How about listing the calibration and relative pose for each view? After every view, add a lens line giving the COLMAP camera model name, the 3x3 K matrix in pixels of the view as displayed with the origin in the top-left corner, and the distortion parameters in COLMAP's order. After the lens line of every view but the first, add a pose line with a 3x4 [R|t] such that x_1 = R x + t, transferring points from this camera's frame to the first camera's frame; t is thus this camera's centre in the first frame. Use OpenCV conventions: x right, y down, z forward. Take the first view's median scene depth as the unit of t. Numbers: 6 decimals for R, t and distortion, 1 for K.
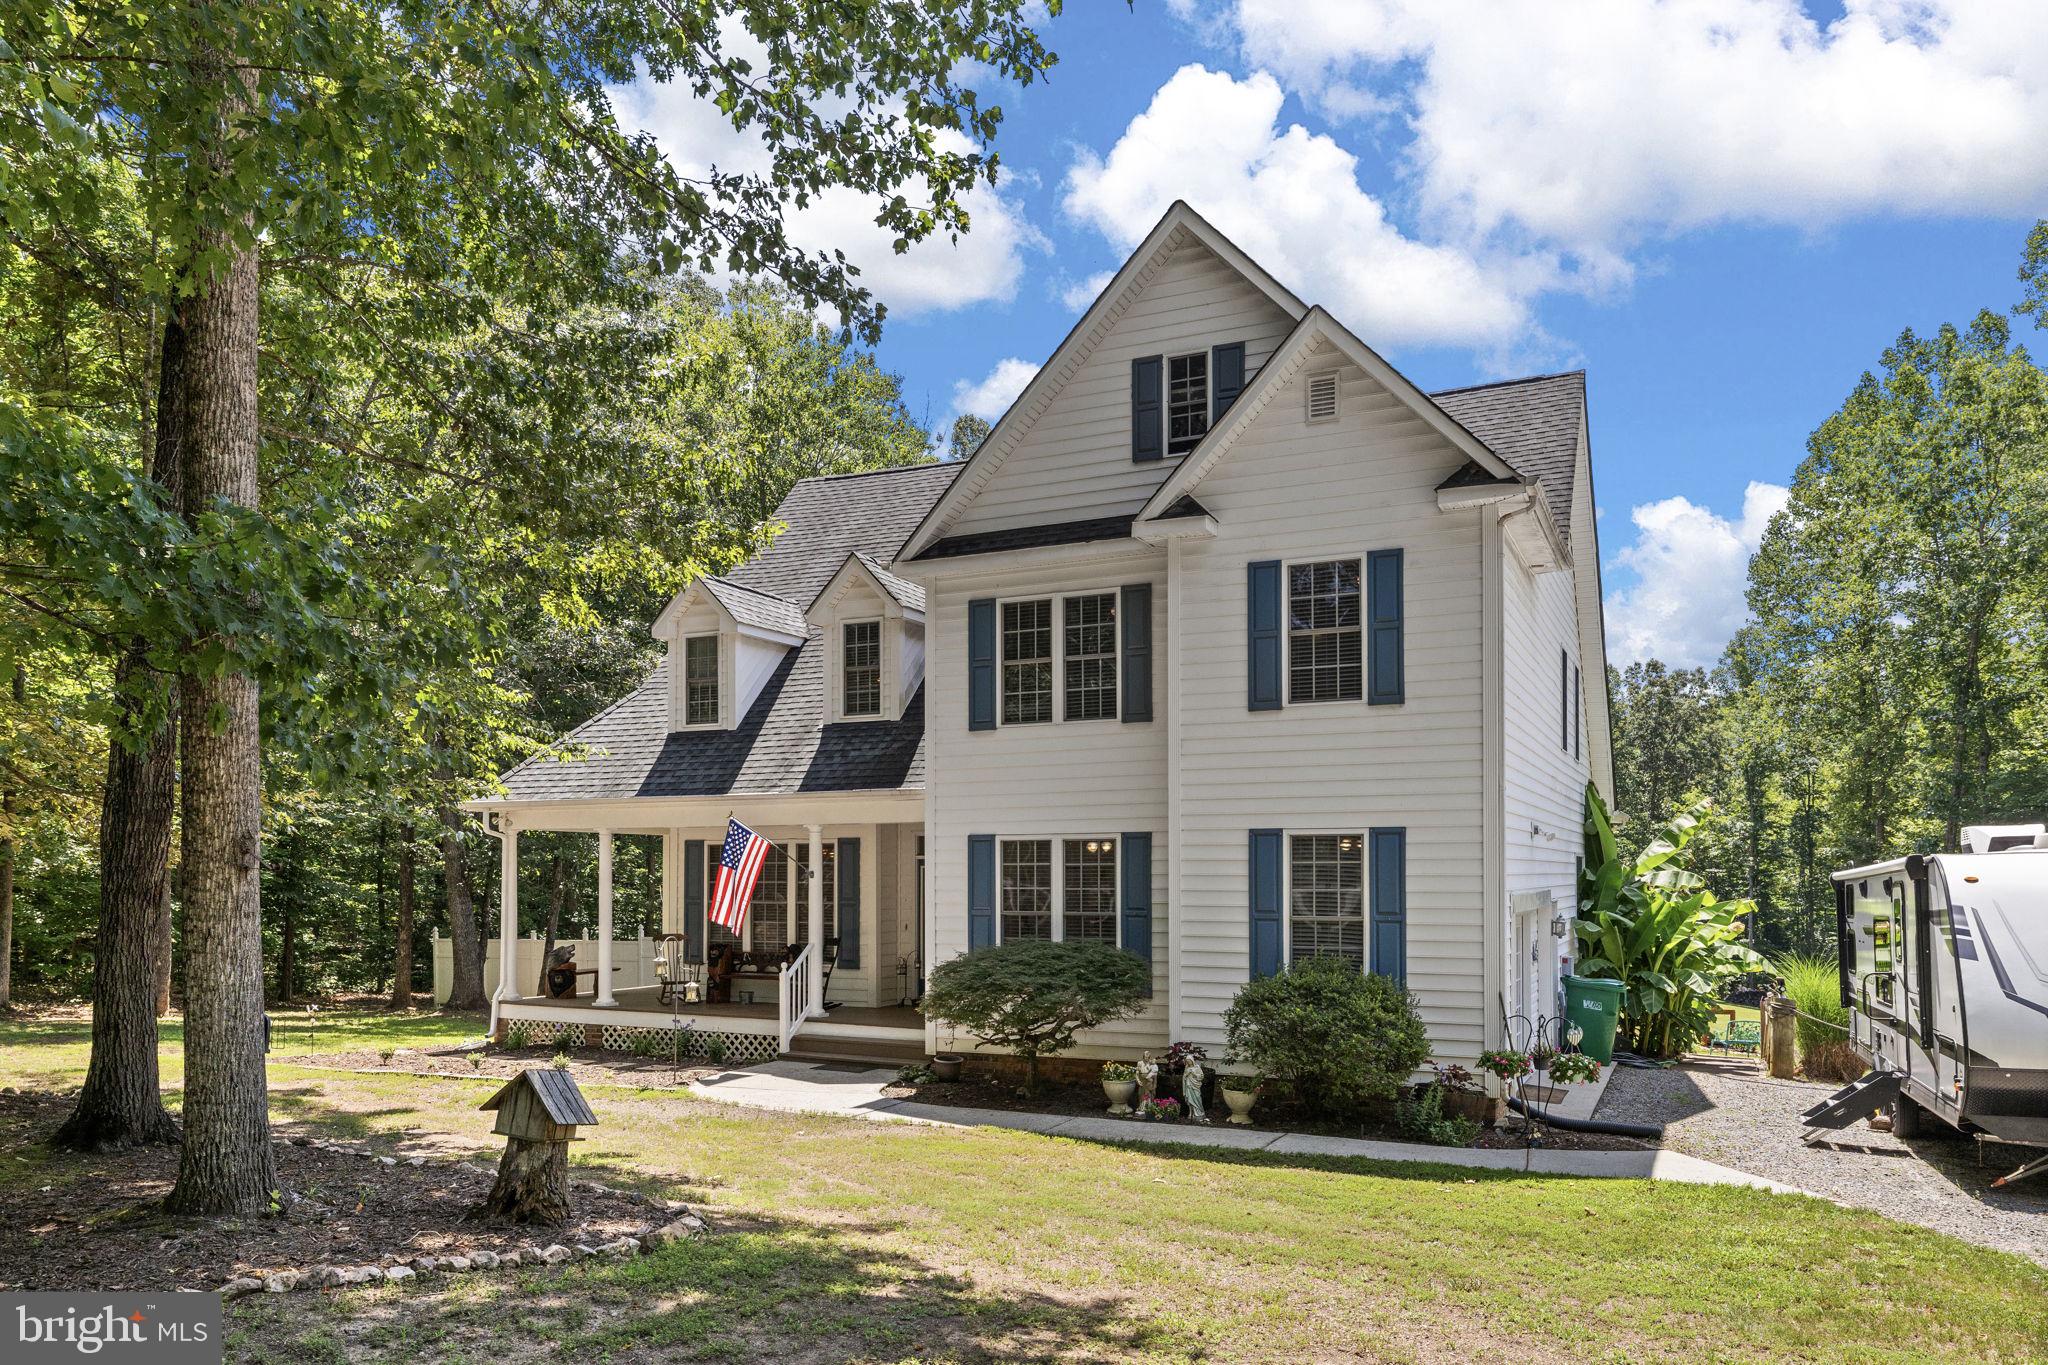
lens RADIAL K [[1399.9, 0, 1029.2], [0, 1399.9, 741.2], [0, 0, 1]] dist [0.001662, 0.004409]
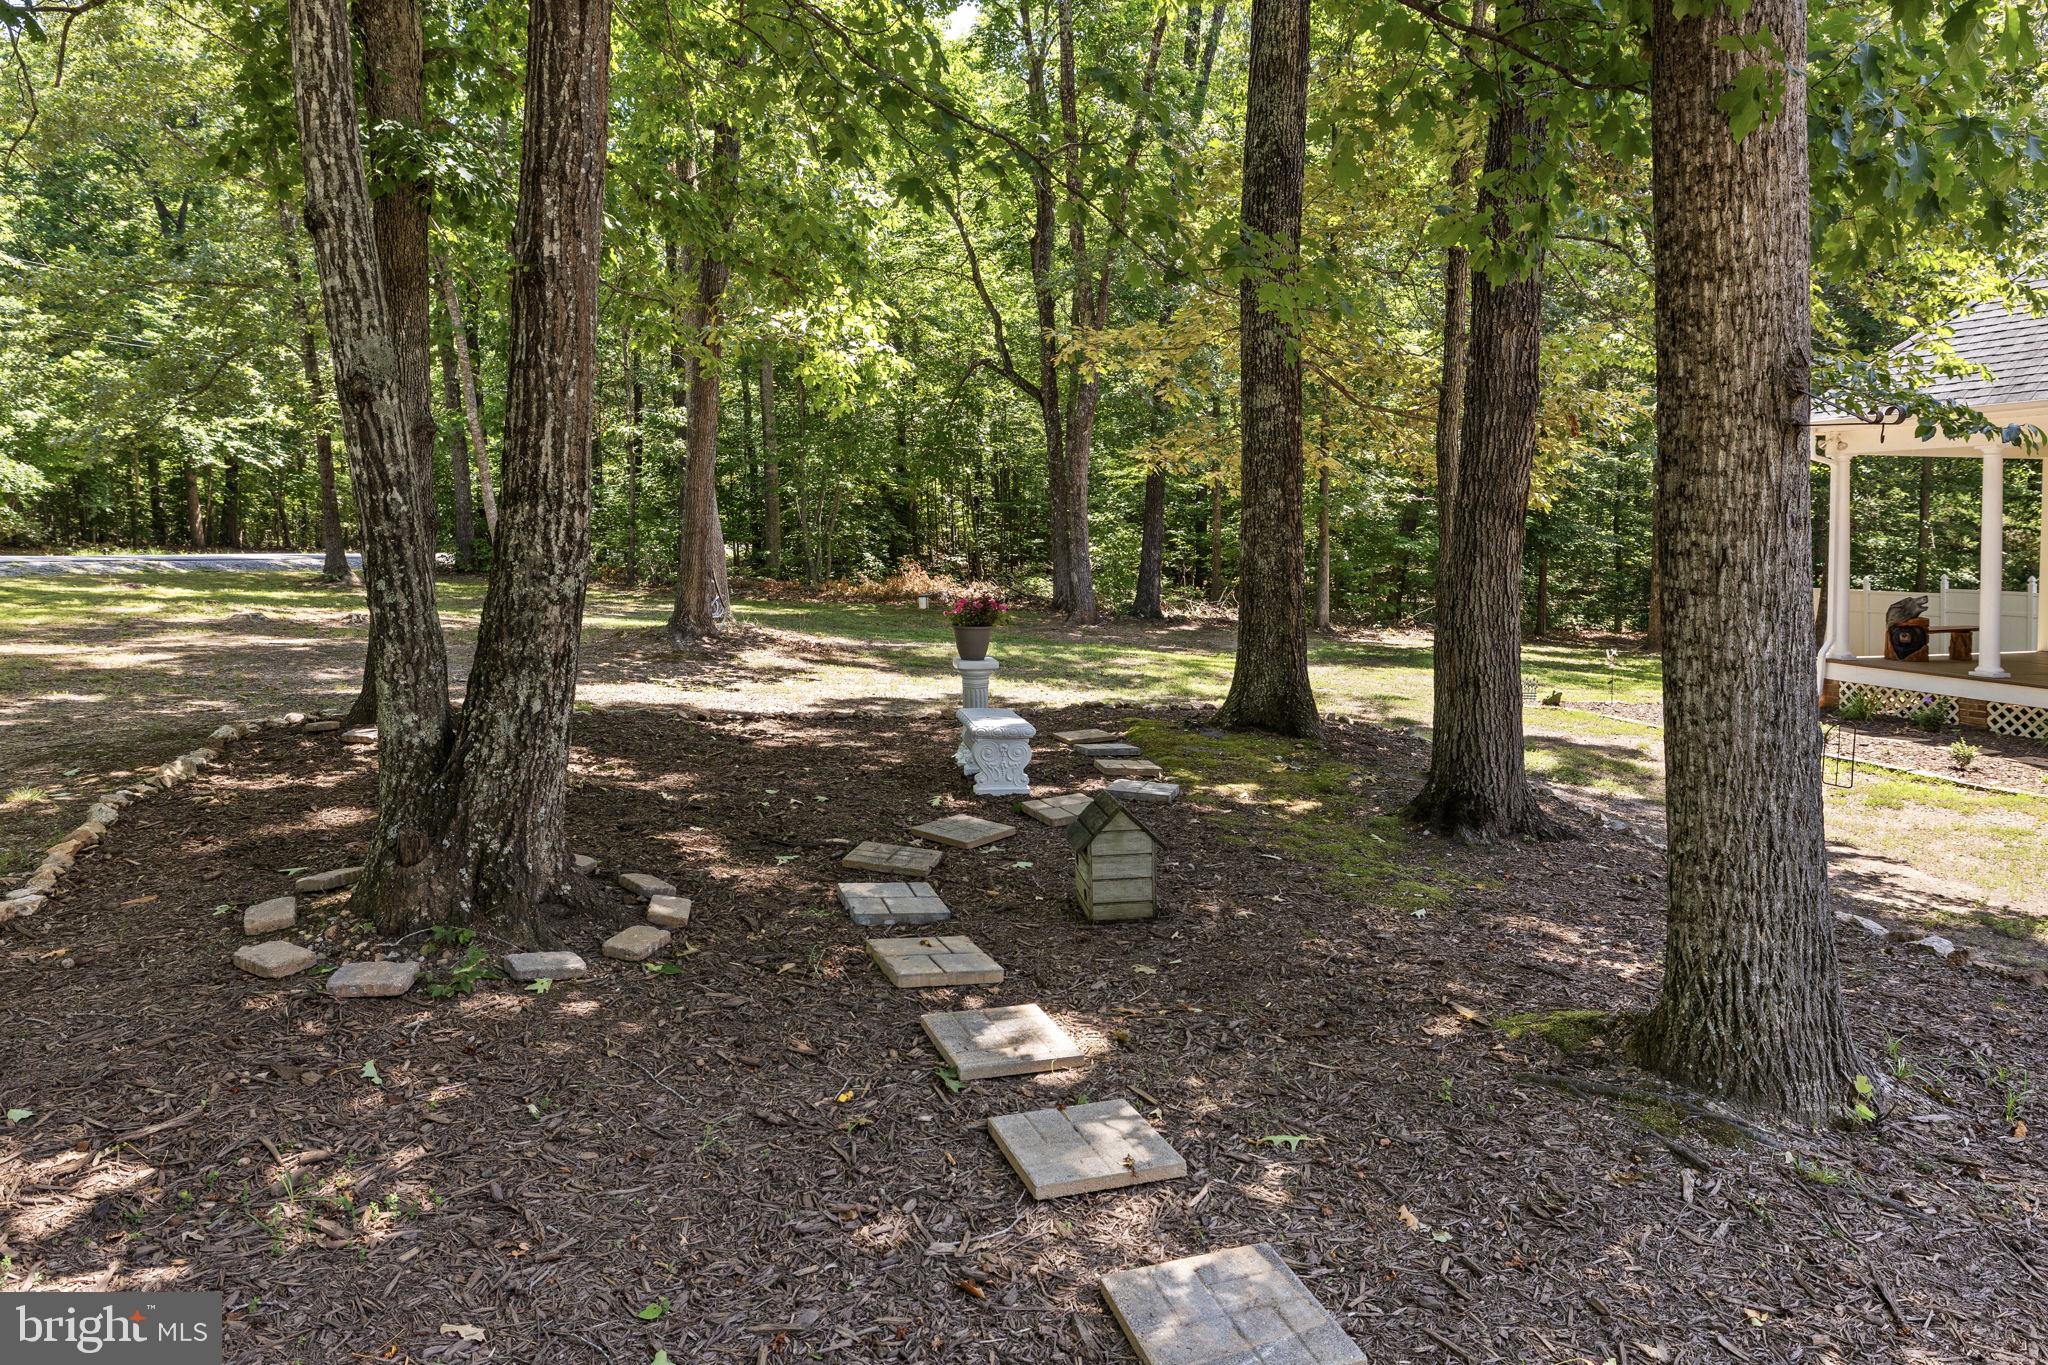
lens RADIAL K [[1282.7, 0, 943.2], [0, 1282.7, 683.8], [0, 0, 1]] dist [0.001752, 0.000118]
pose [[0.612744, 0.093564, -0.784723, -0.097792], [0.080564, 0.980398, 0.179803, 0.018972], [0.786164, -0.173393, 0.593195, 0.124103]]
